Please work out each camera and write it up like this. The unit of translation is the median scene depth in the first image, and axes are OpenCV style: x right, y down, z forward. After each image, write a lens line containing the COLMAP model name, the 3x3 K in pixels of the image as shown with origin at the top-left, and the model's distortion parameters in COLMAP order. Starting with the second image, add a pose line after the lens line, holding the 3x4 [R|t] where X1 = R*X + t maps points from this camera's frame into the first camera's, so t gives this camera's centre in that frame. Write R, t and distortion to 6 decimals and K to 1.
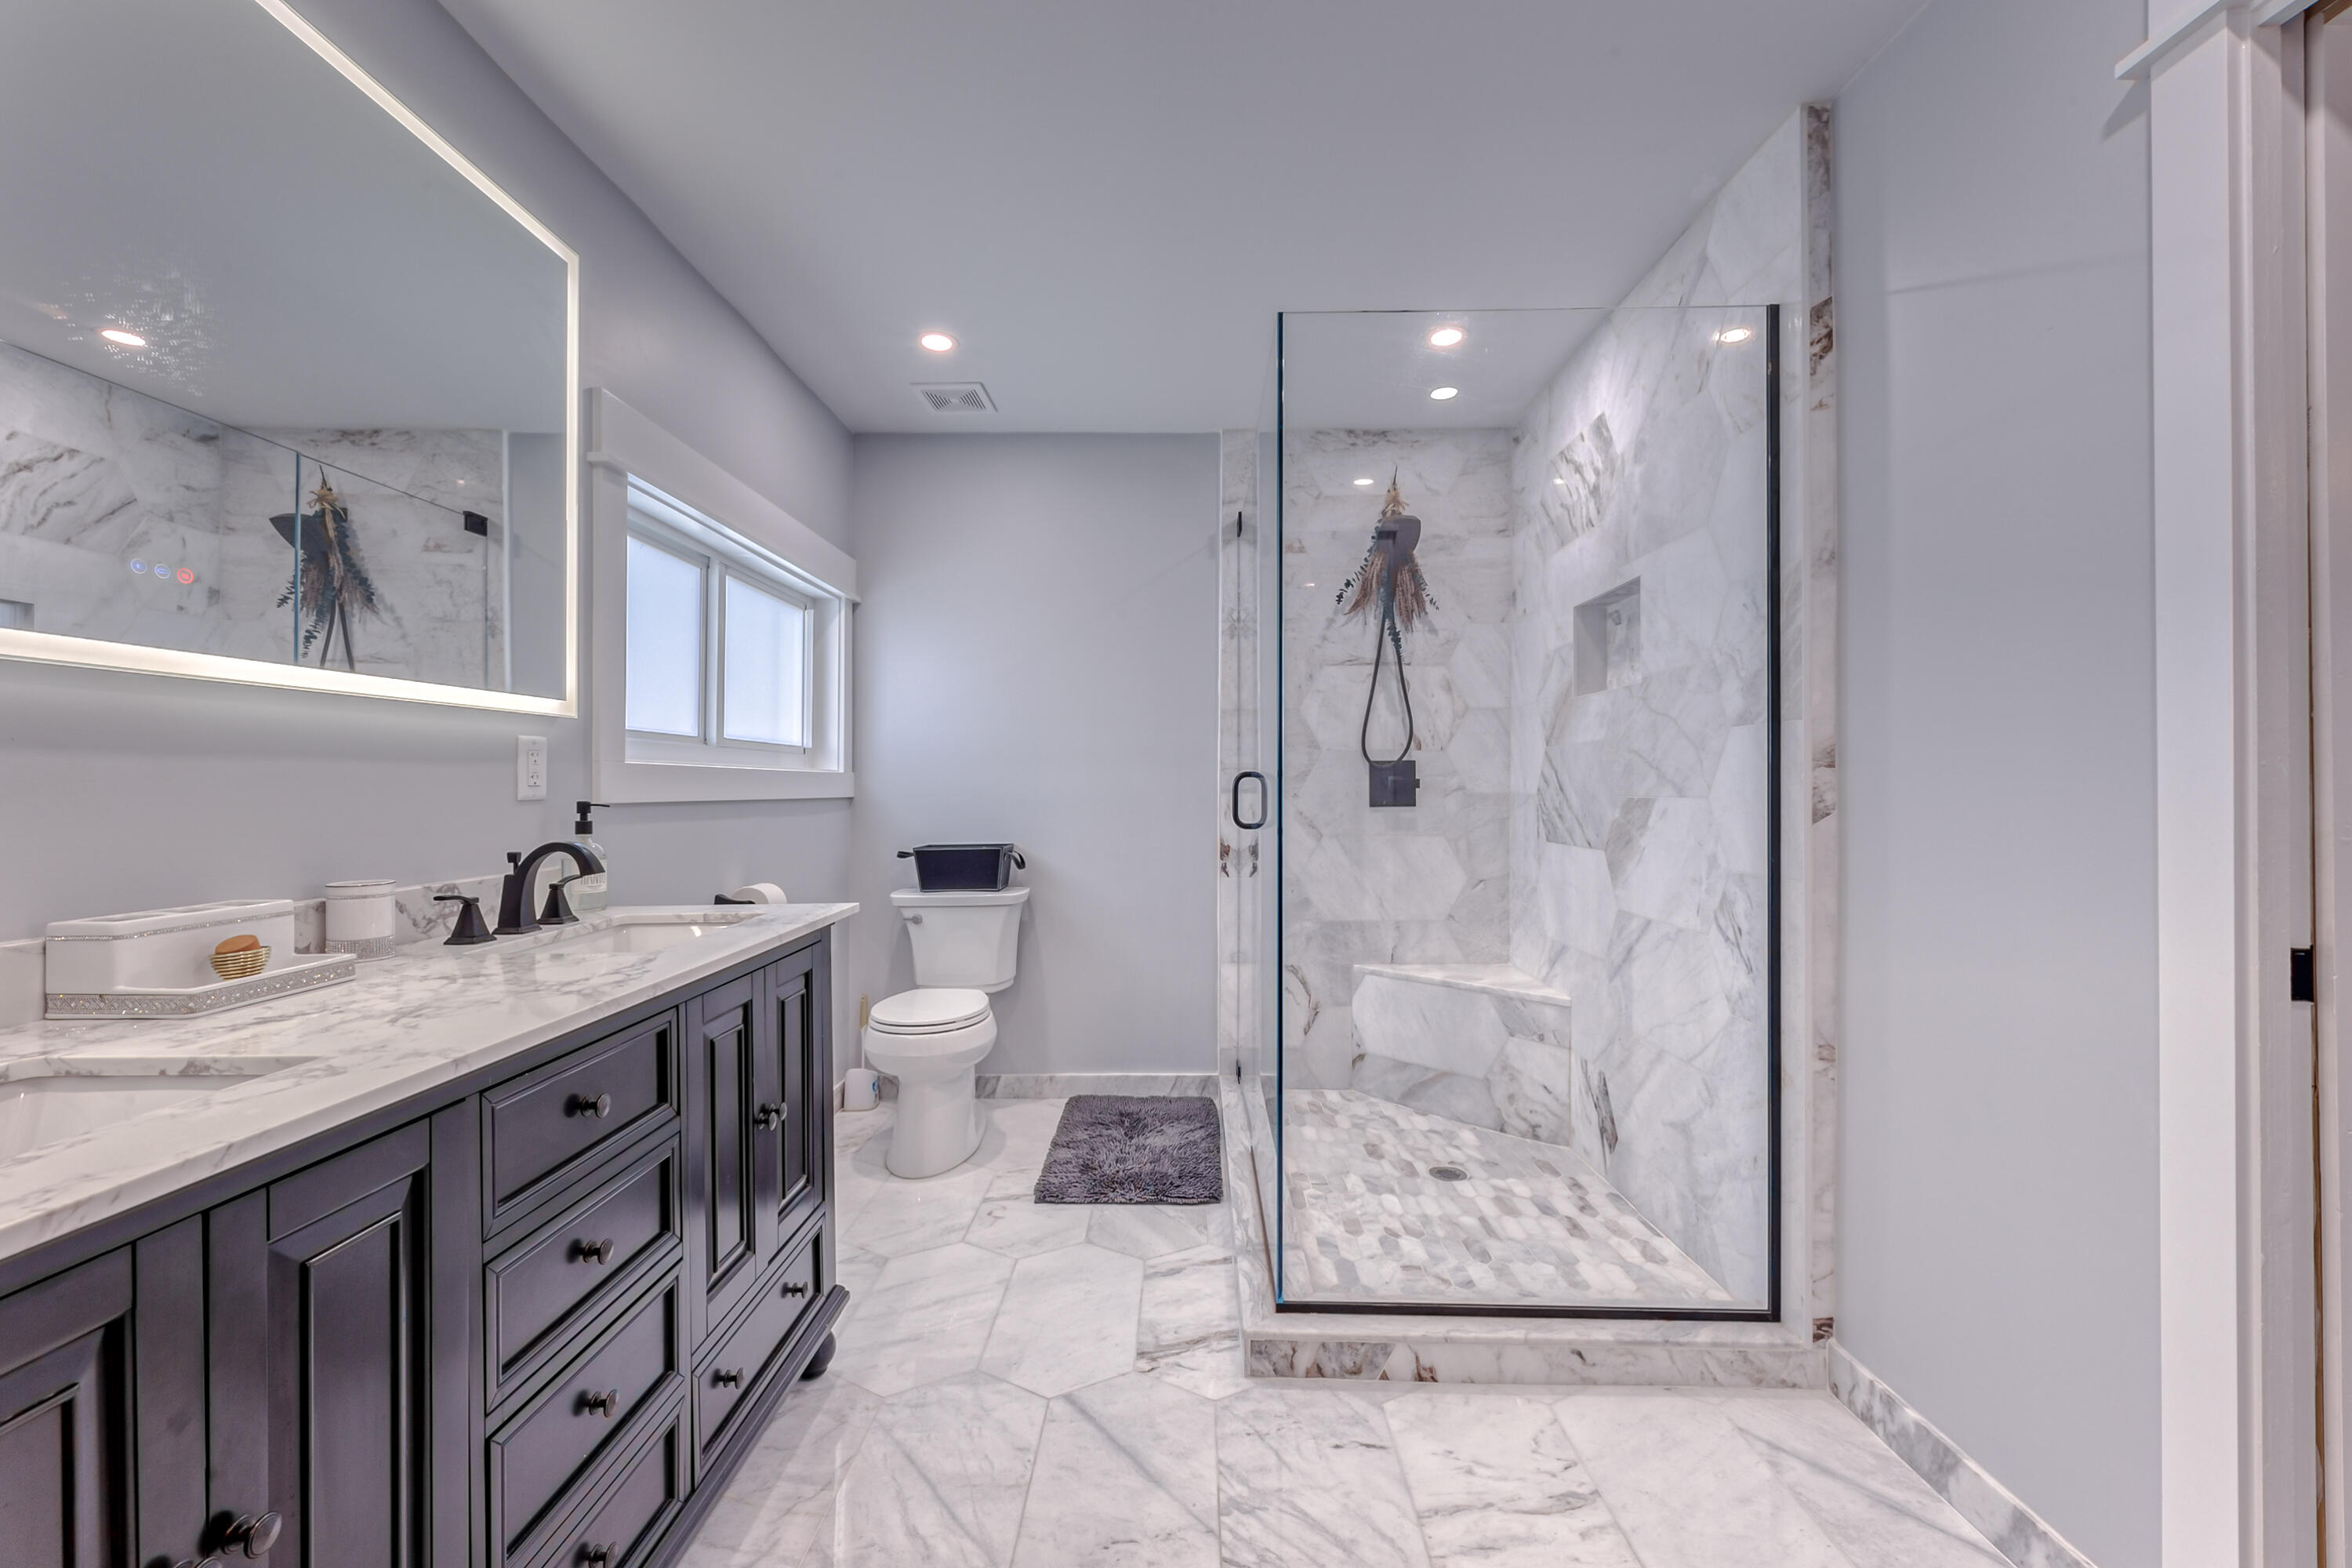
lens RADIAL K [[951.5, 0, 1173.6], [0, 951.5, 794.5], [0, 0, 1]] dist [0.007934, -0.000496]
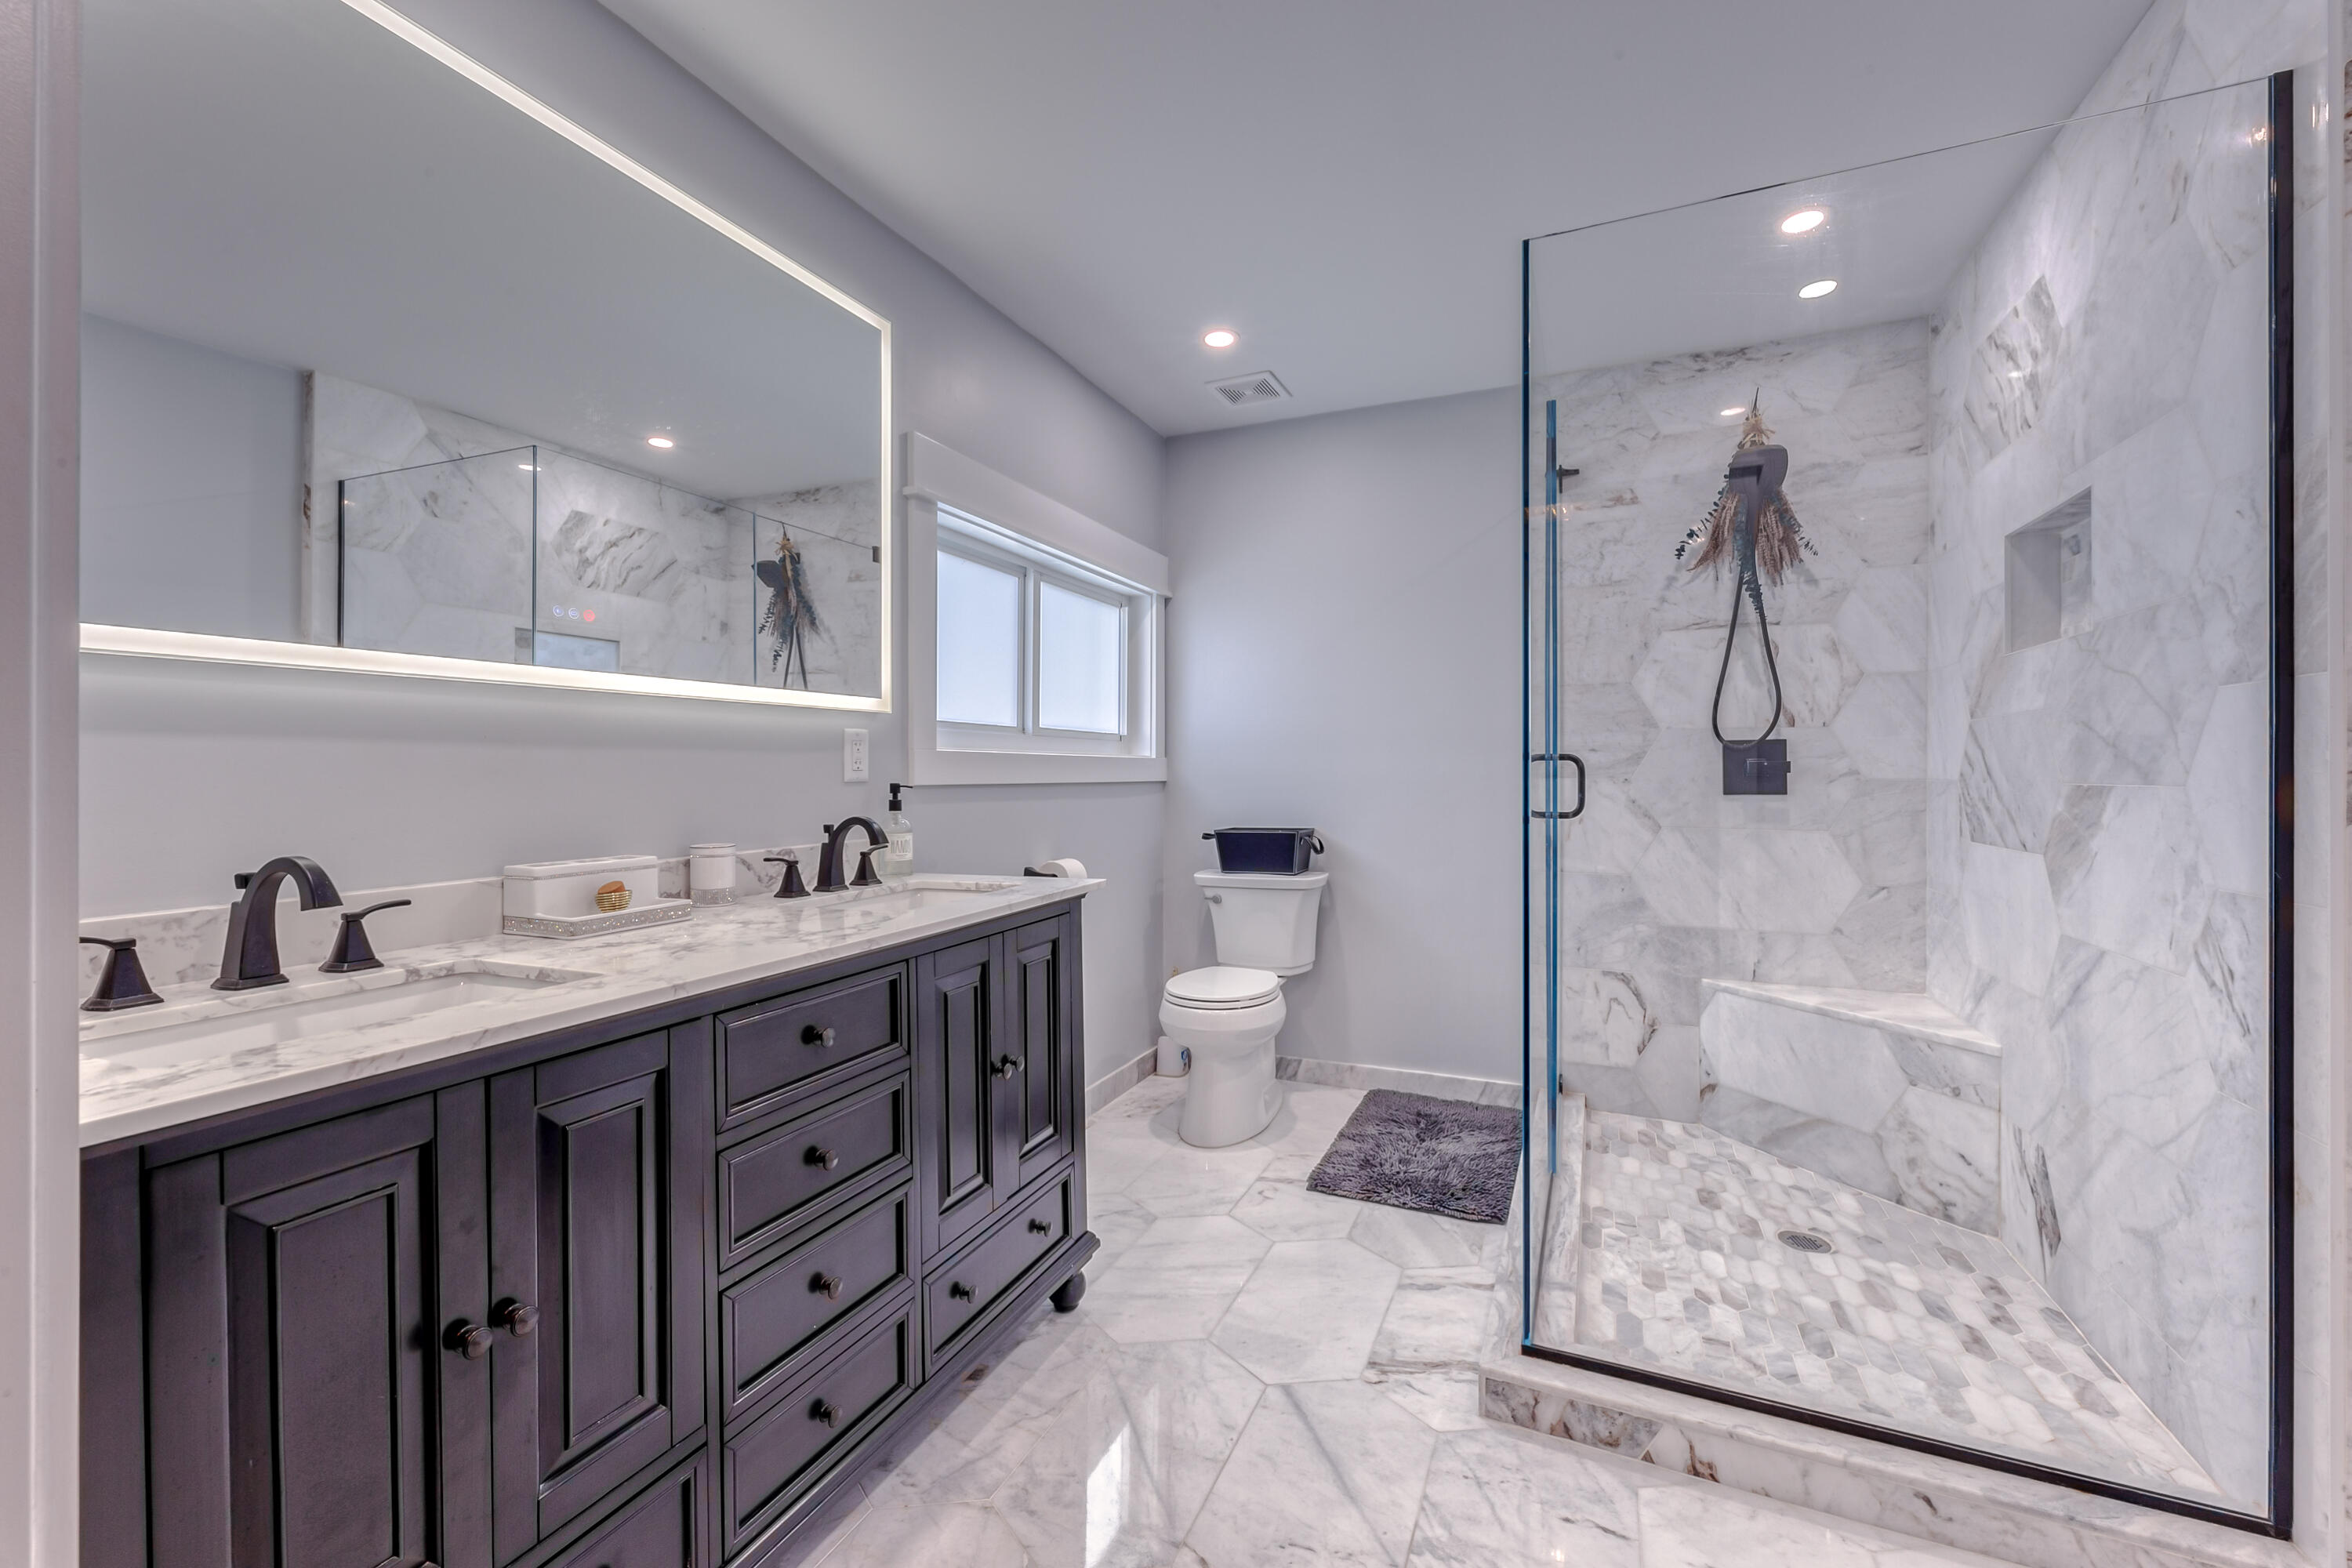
lens RADIAL K [[955.0, 0, 1176.0], [0, 955.0, 784.0], [0, 0, 1]] dist [0.007836, -0.000835]
pose [[0.921061, 0.004829, -0.389389, 0.129617], [-0.003003, 0.999981, 0.005299, 0.000591], [0.389407, -0.003711, 0.921058, 0.033926]]
